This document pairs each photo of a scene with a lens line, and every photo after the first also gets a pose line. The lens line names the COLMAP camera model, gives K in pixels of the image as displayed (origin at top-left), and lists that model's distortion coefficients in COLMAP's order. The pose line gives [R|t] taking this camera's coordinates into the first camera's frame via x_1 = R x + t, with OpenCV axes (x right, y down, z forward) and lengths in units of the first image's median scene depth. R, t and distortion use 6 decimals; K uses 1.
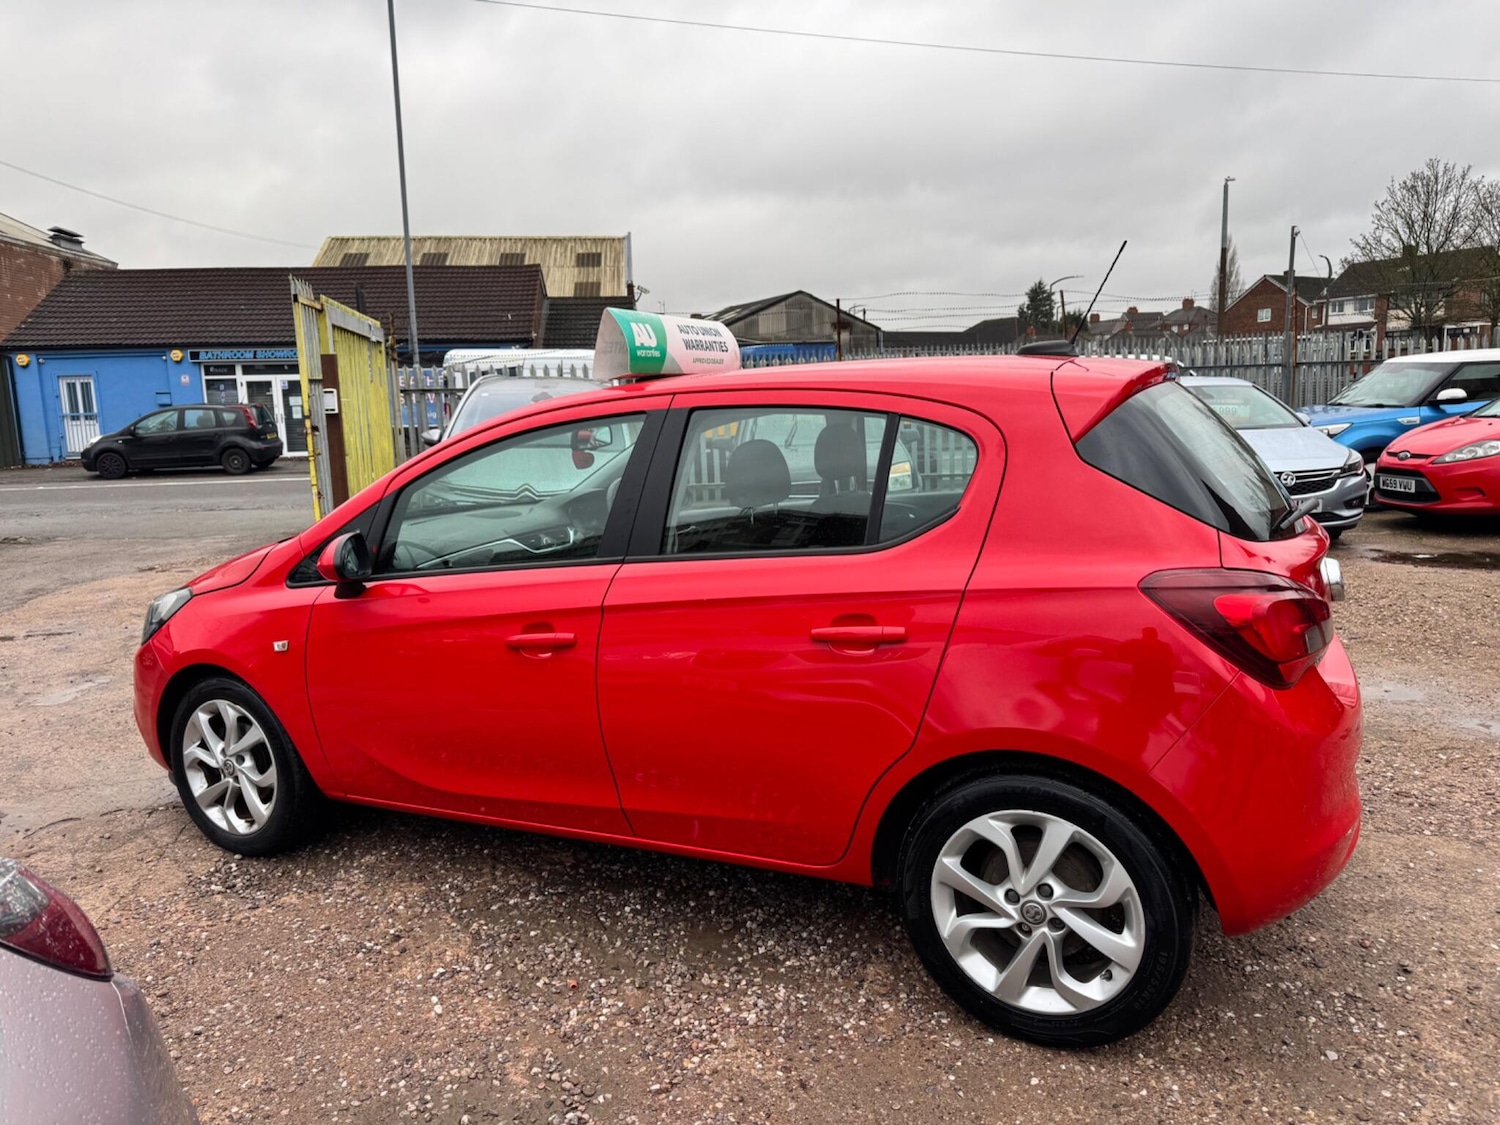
lens RADIAL K [[1053.8, 0, 746.3], [0, 1053.8, 558.2], [0, 0, 1]] dist [0.024882, -0.027101]
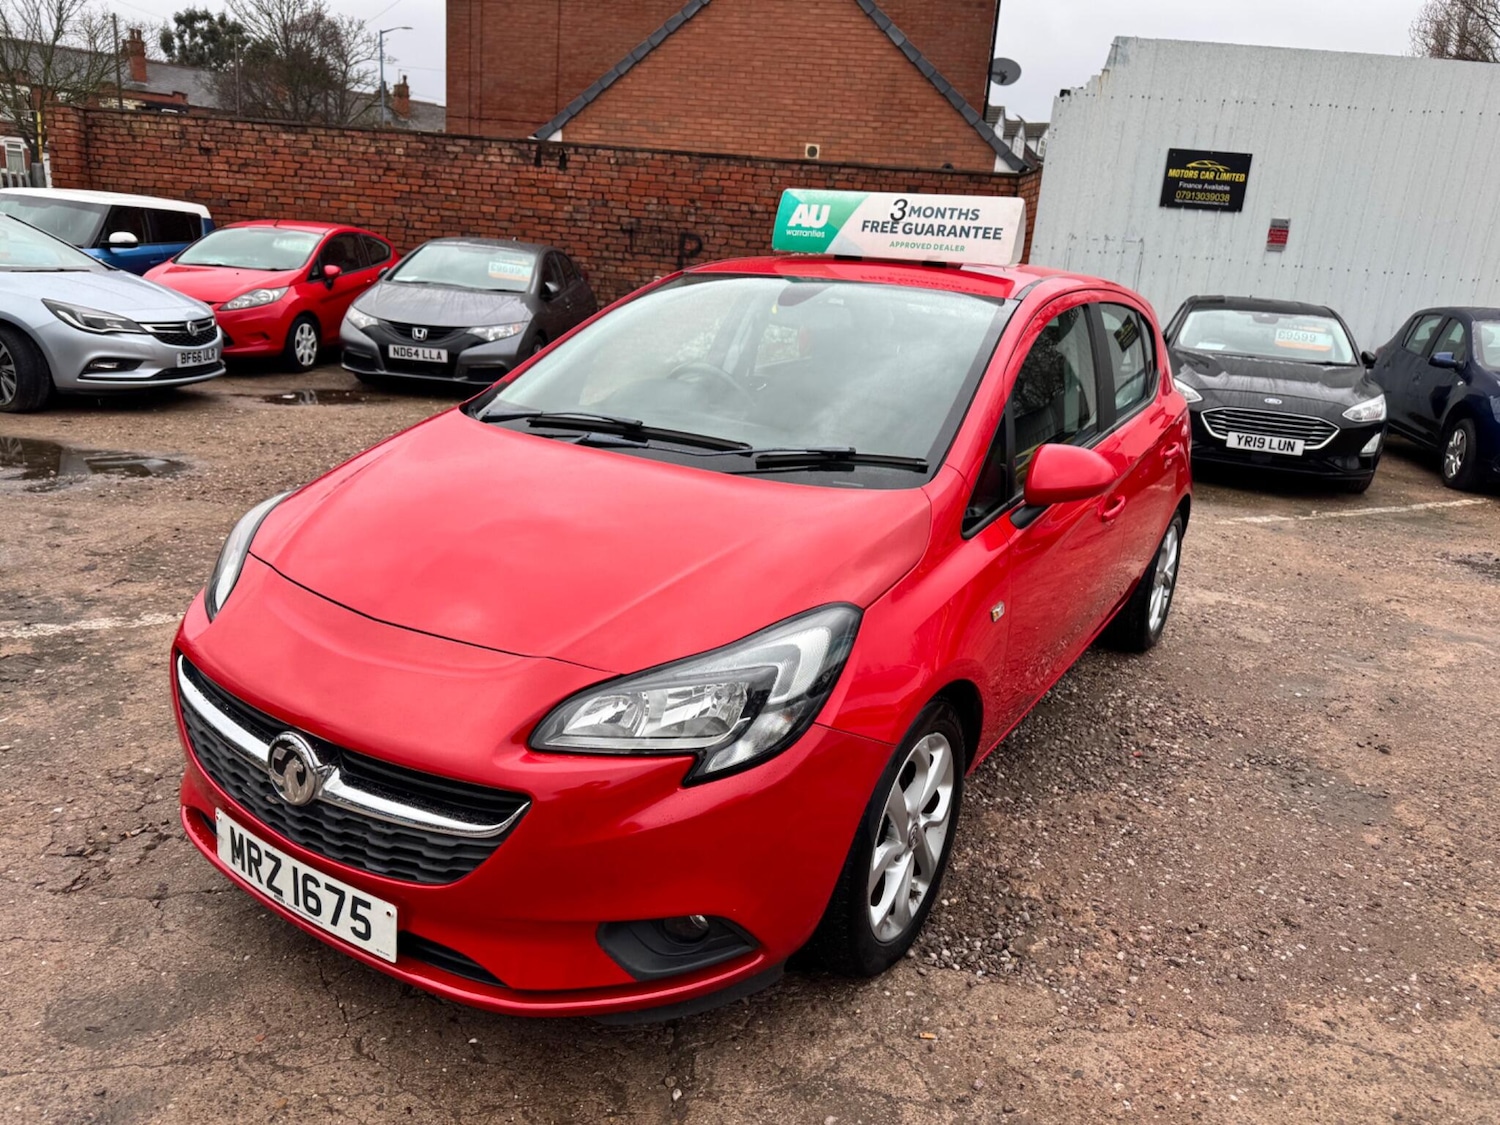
lens RADIAL K [[1053.8, 0, 742.2], [0, 1053.8, 556.8], [0, 0, 1]] dist [0.024882, -0.027101]
pose [[0.087714, -0.228705, 0.969536, -1.116898], [0.073441, 0.972123, 0.222671, -0.129333], [-0.993435, 0.051672, 0.102065, 1.050188]]
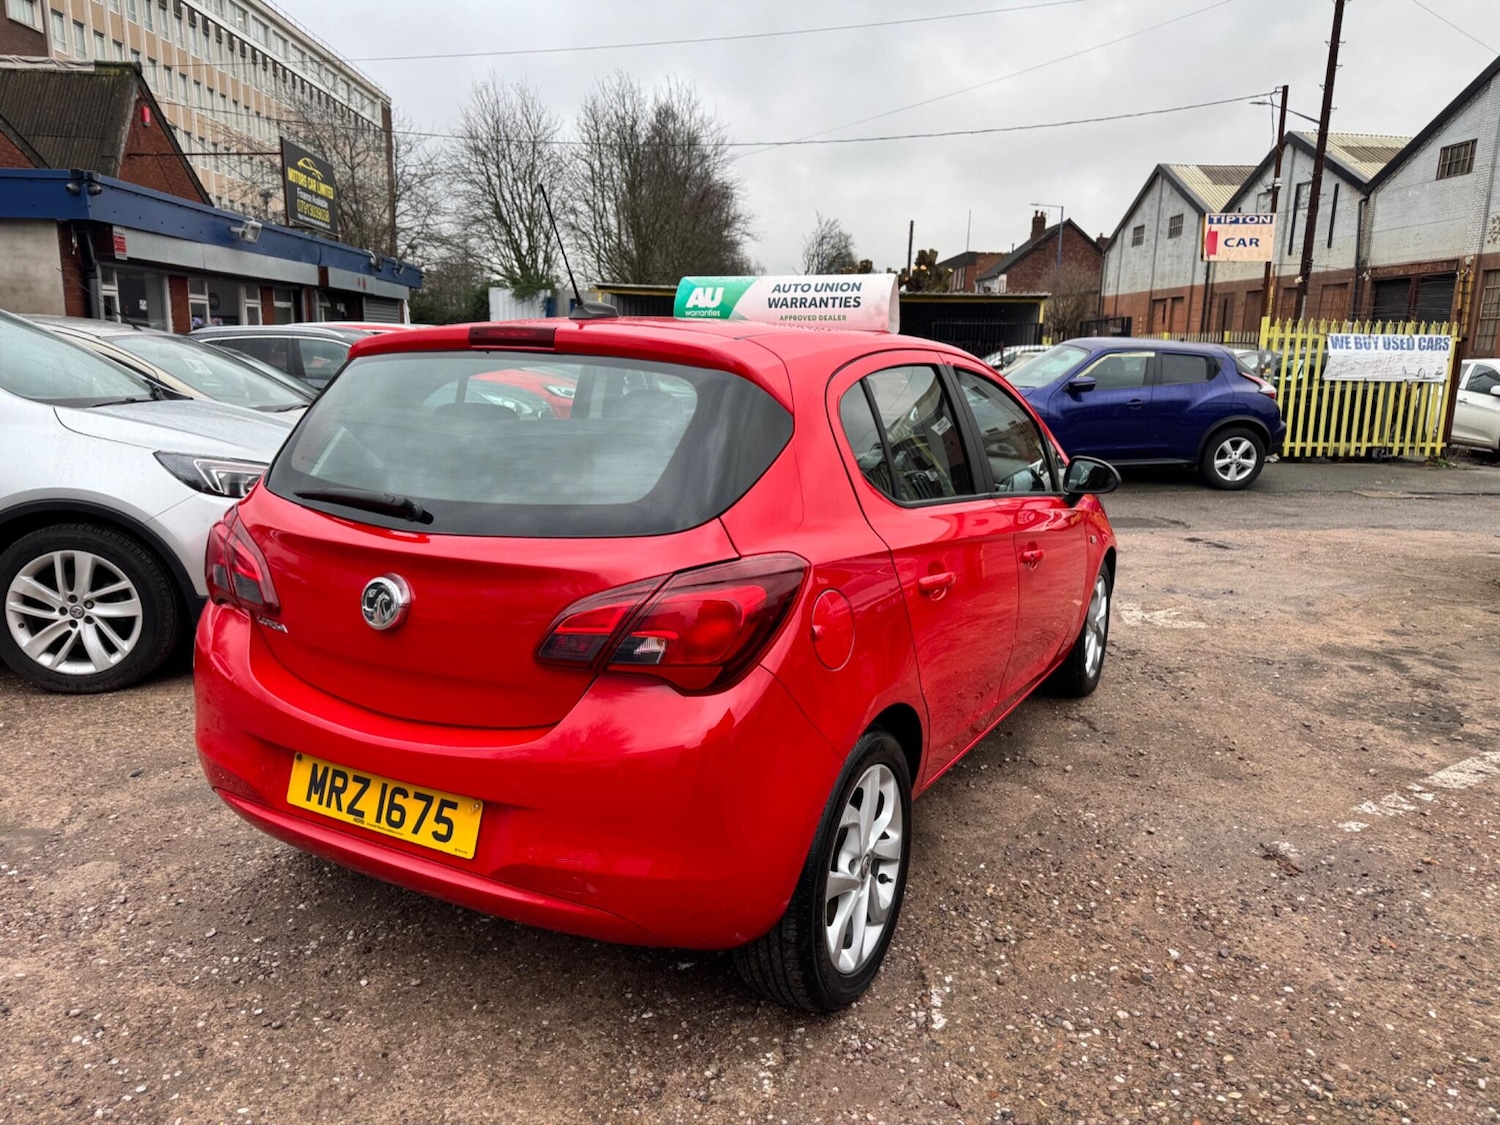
lens RADIAL K [[1053.8, 0, 759.4], [0, 1053.8, 570.7], [0, 0, 1]] dist [0.024882, -0.027101]
pose [[-0.019749, 0.234268, -0.971971, 1.039550], [-0.169676, 0.957274, 0.234173, -0.187246], [0.985302, 0.169545, 0.020844, 0.991593]]
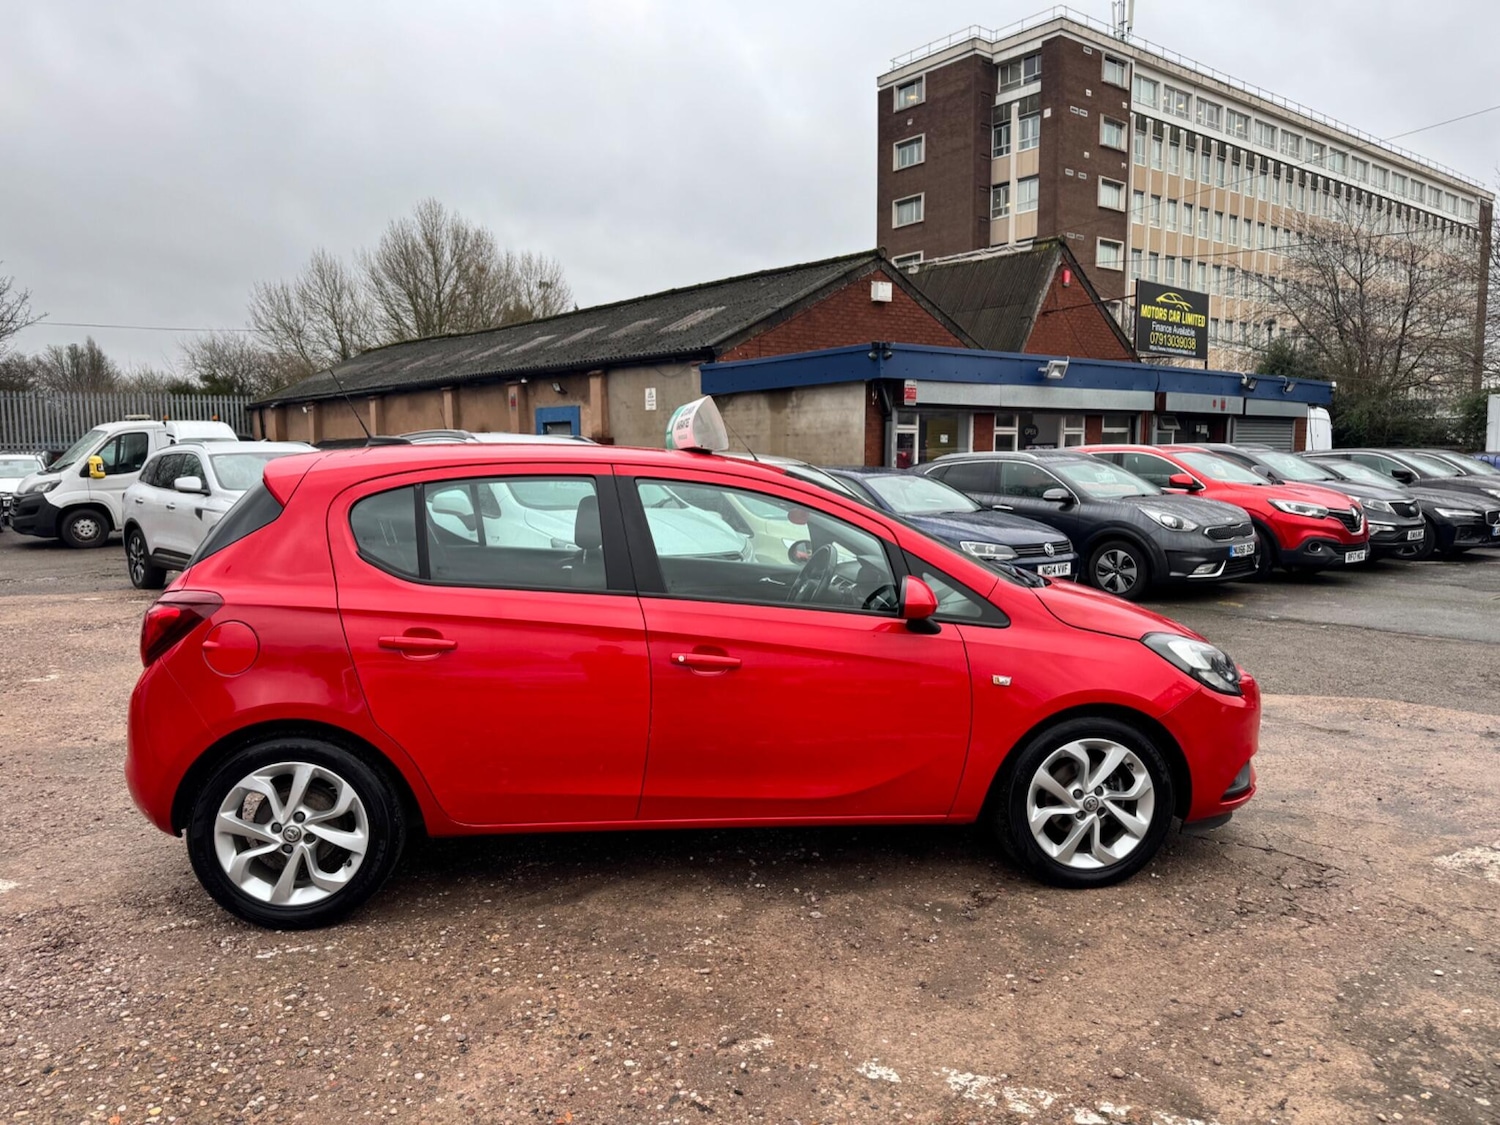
lens RADIAL K [[1053.8, 0, 749.4], [0, 1053.8, 577.8], [0, 0, 1]] dist [0.024882, -0.027101]
pose [[-0.822715, 0.095939, -0.560300, 0.584305], [-0.054744, 0.967702, 0.246081, -0.335687], [0.565812, 0.233127, -0.790891, 2.050083]]
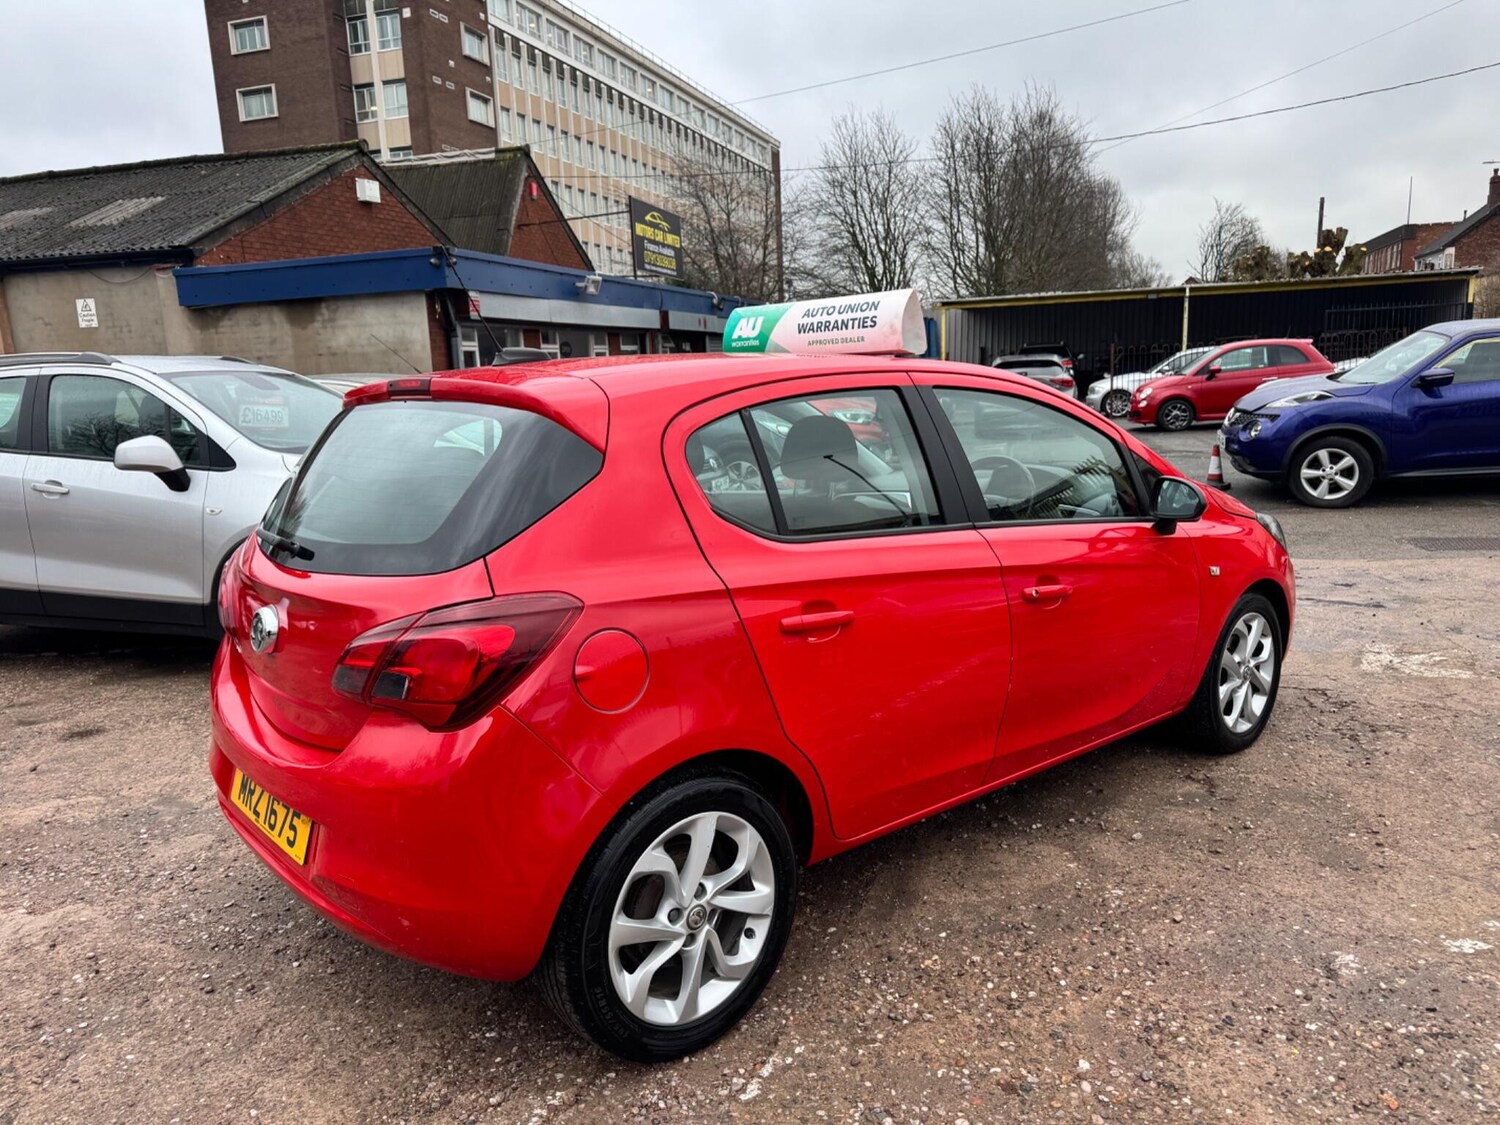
lens RADIAL K [[1053.8, 0, 750.4], [0, 1053.8, 571.6], [0, 0, 1]] dist [0.024882, -0.027101]
pose [[-0.370151, 0.218559, -0.902896, 0.952995], [-0.087990, 0.959312, 0.268288, -0.243175], [0.924795, 0.178753, -0.335859, 1.325397]]
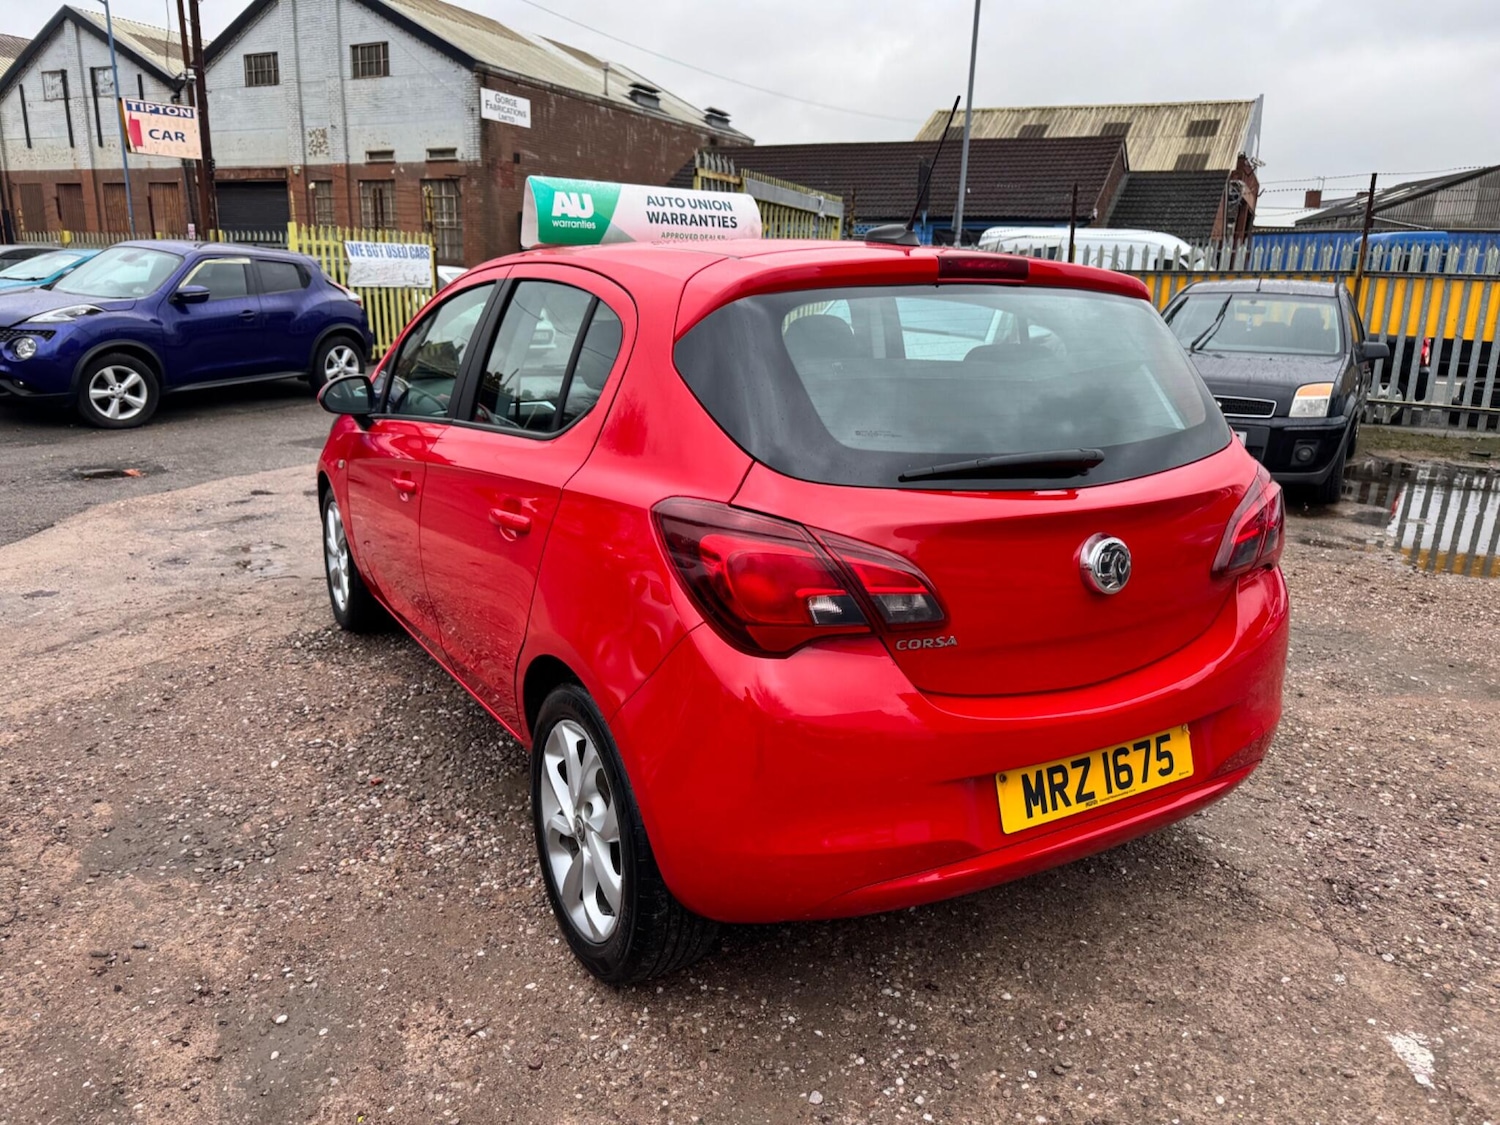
lens RADIAL K [[1053.8, 0, 744.7], [0, 1053.8, 574.8], [0, 0, 1]] dist [0.024882, -0.027101]
pose [[0.844749, 0.194636, -0.498513, 0.559108], [-0.133008, 0.978648, 0.156709, -0.043043], [0.518370, -0.066073, 0.852600, 0.182944]]
